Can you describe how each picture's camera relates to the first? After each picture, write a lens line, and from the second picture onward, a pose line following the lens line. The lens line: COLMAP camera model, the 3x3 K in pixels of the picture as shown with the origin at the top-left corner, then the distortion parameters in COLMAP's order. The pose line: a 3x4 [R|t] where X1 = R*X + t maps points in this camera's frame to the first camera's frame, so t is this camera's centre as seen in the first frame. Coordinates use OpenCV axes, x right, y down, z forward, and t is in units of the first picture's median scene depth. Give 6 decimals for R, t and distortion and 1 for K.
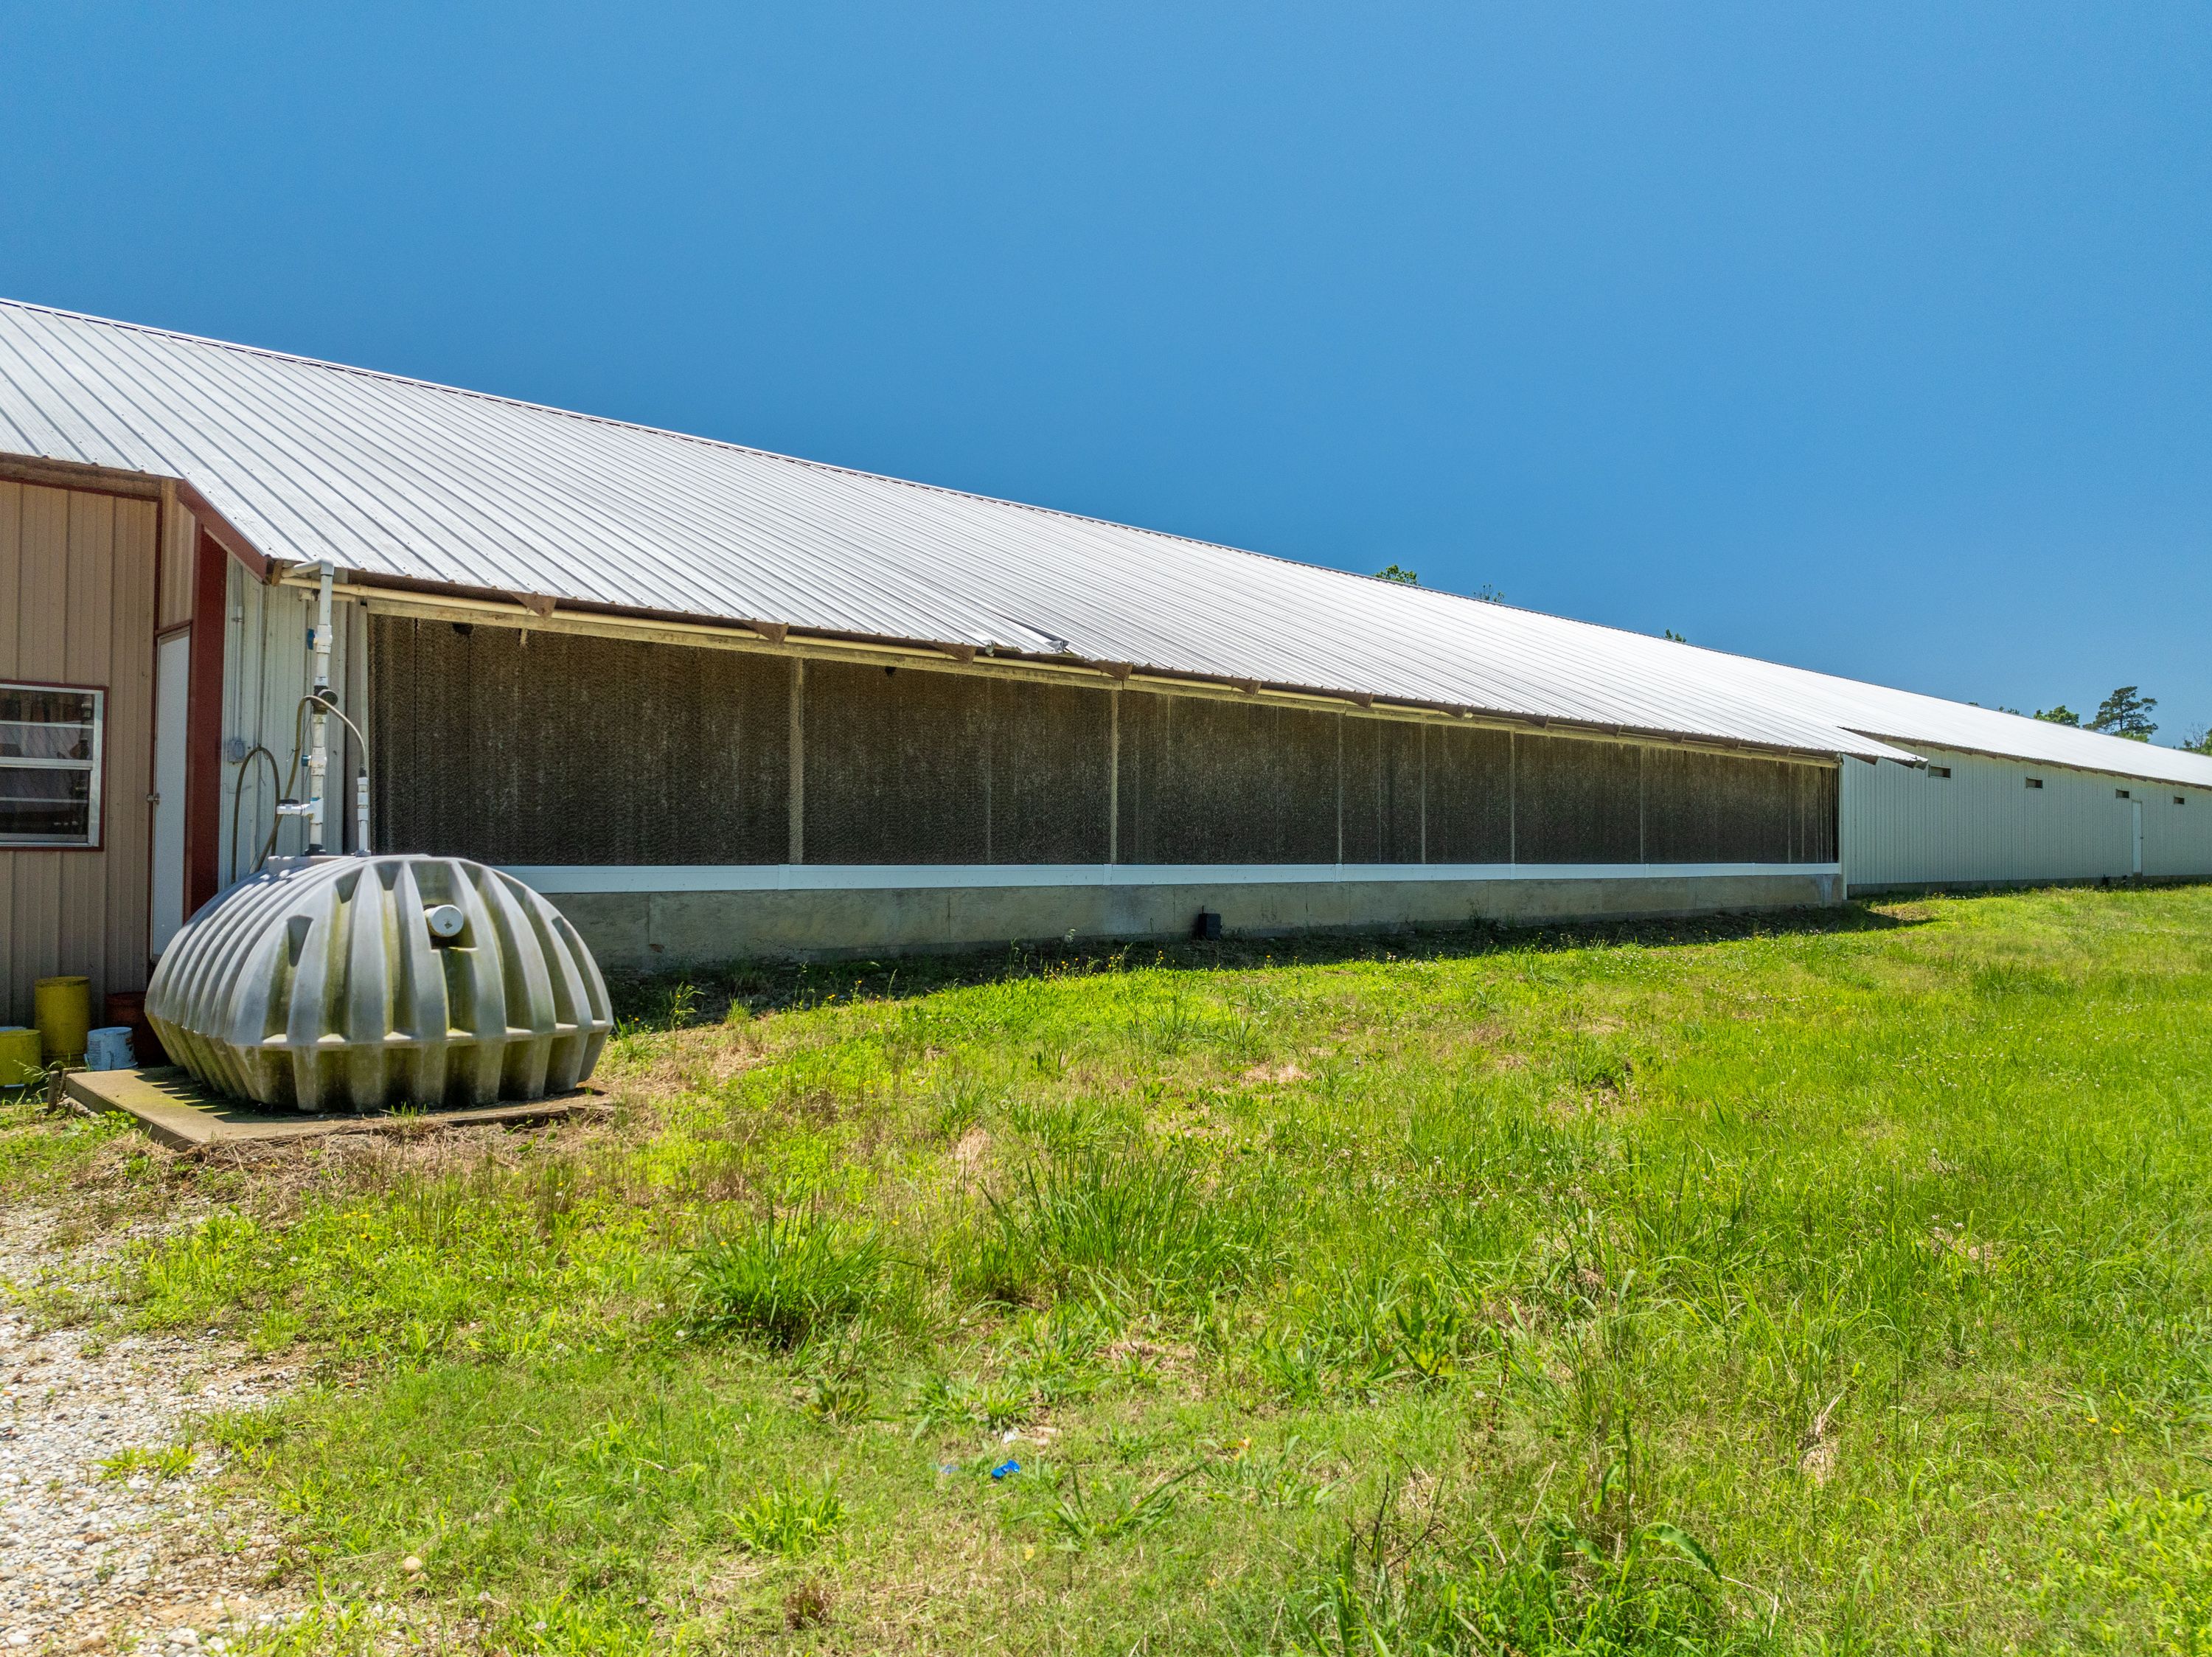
lens RADIAL K [[1555.7, 0, 1106.0], [0, 1555.7, 828.5], [0, 0, 1]] dist [-0.033554, -0.002573]
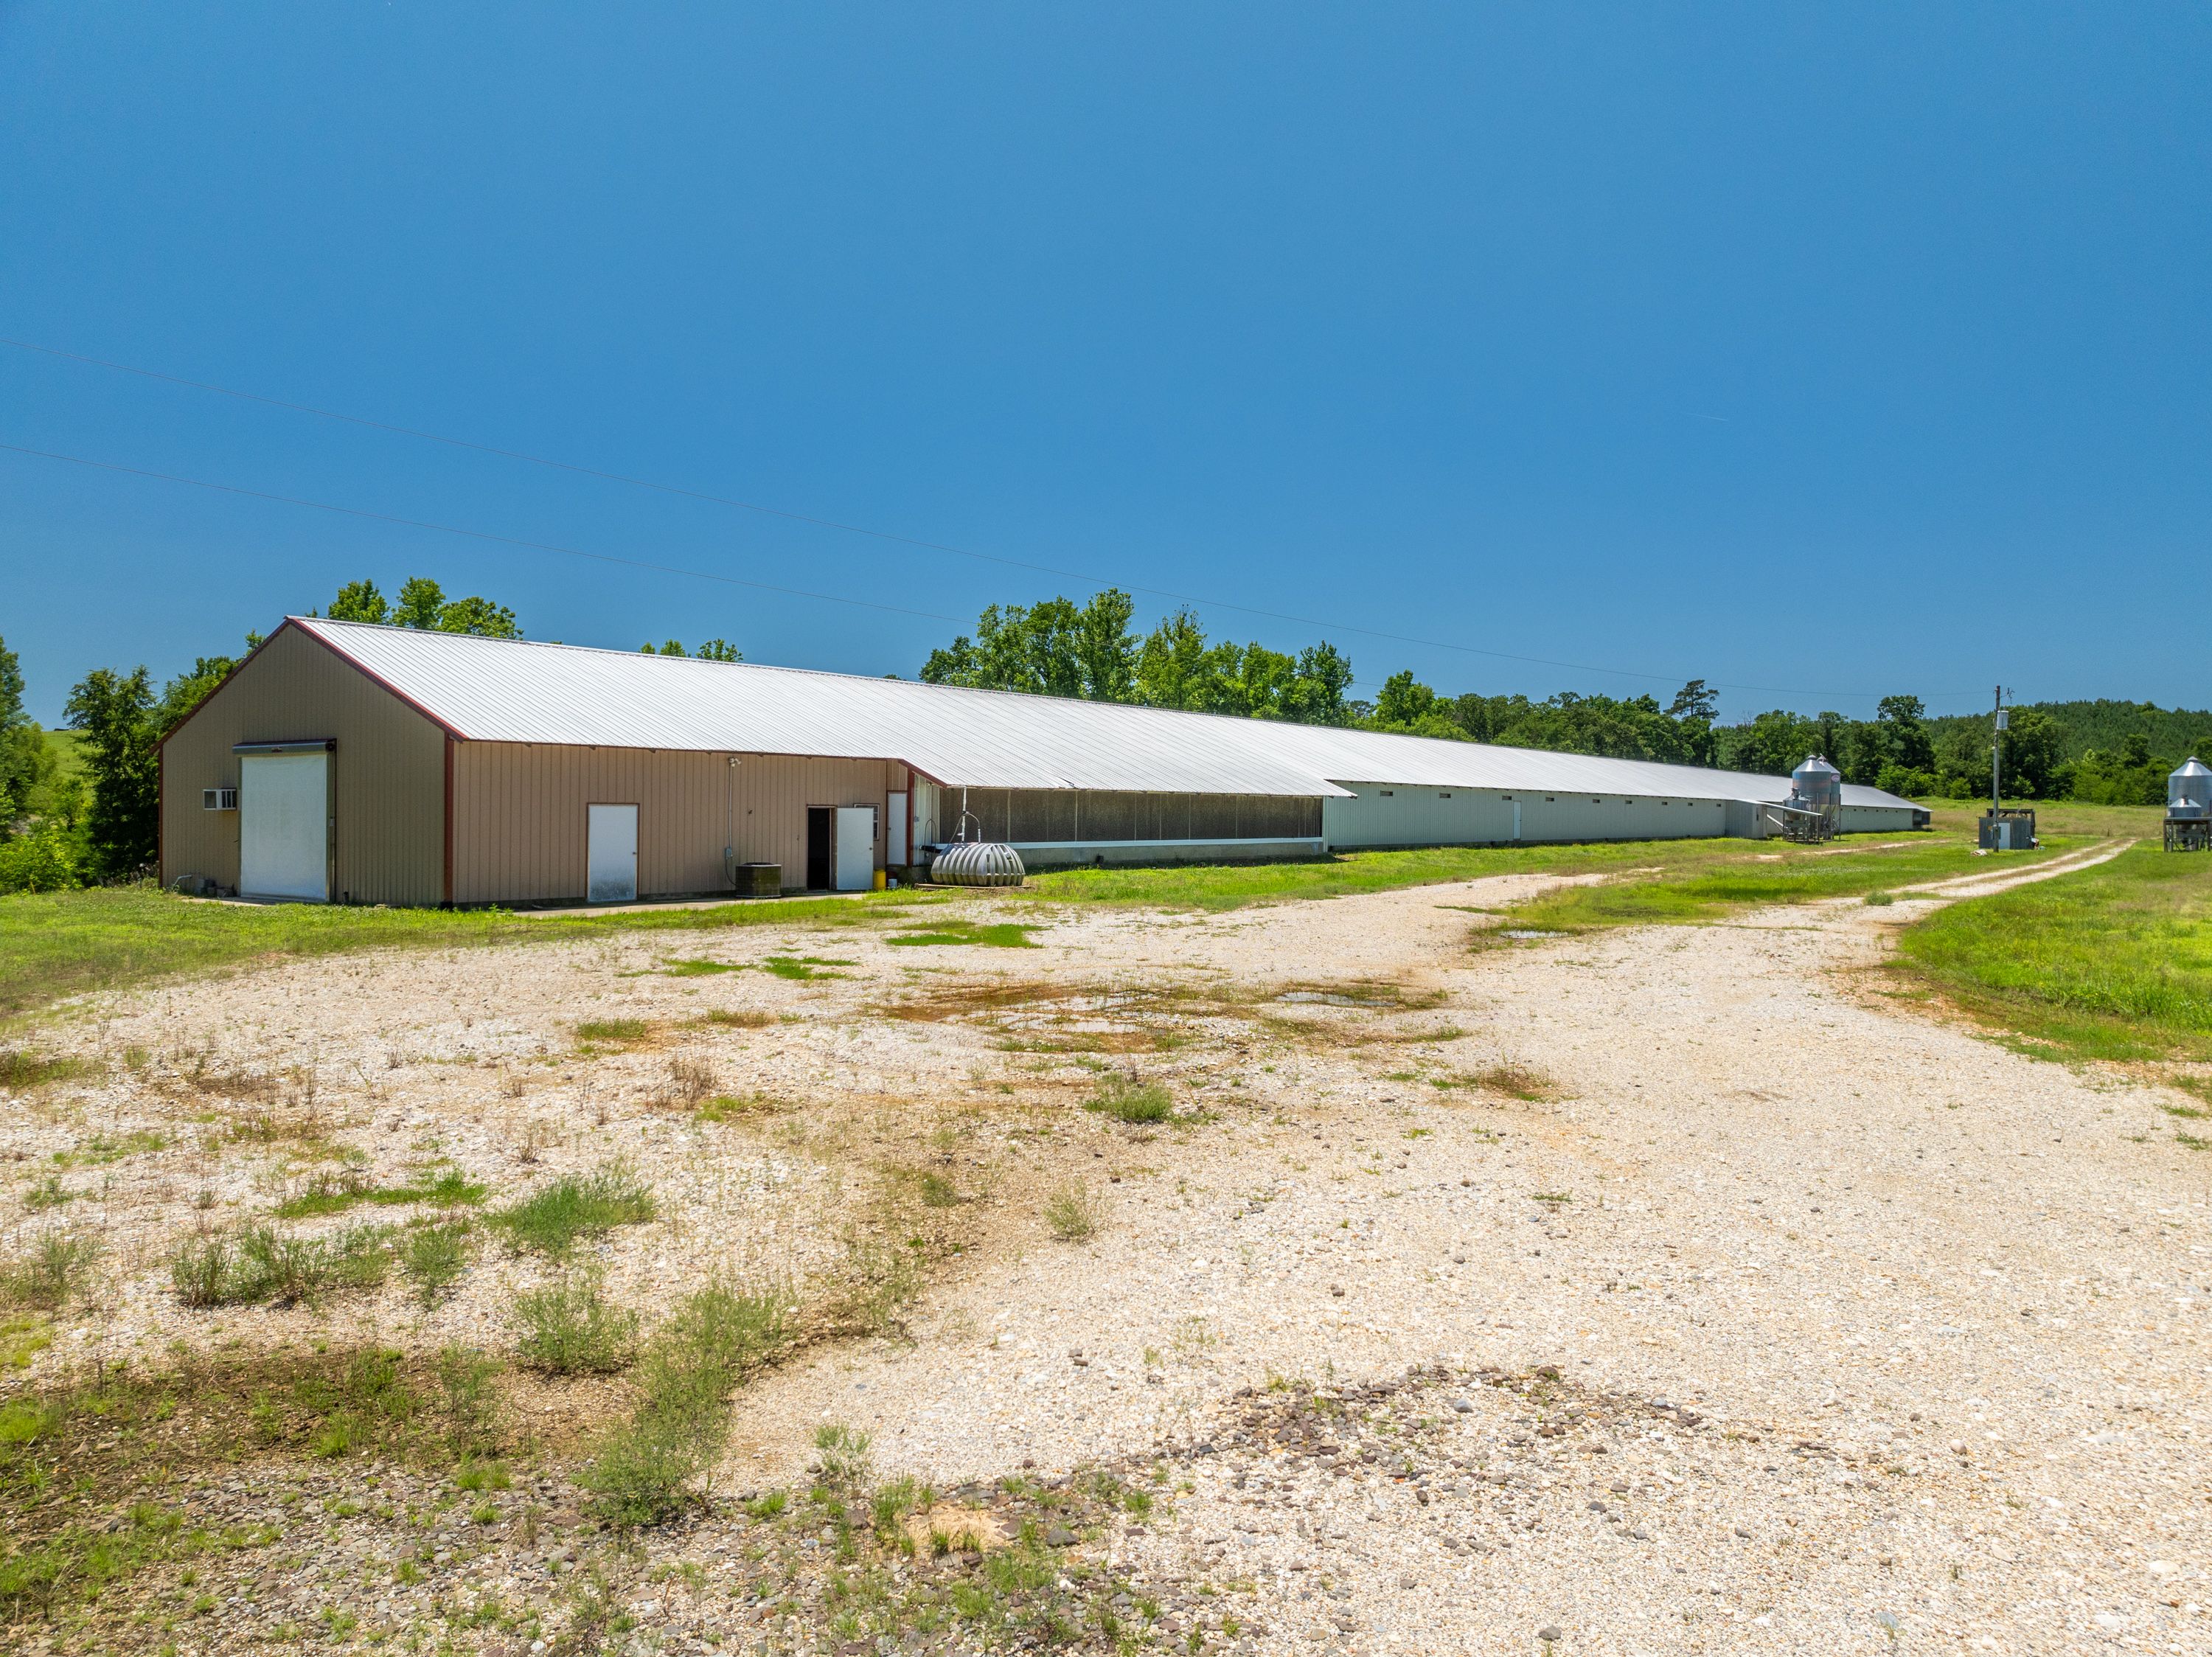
lens RADIAL K [[1555.7, 0, 1106.0], [0, 1555.7, 828.5], [0, 0, 1]] dist [-0.033554, -0.002573]
pose [[0.982139, 0.005363, 0.188079, -0.370468], [-0.011382, 0.999457, 0.030935, -0.072128], [-0.187811, -0.032524, 0.981667, -1.540617]]
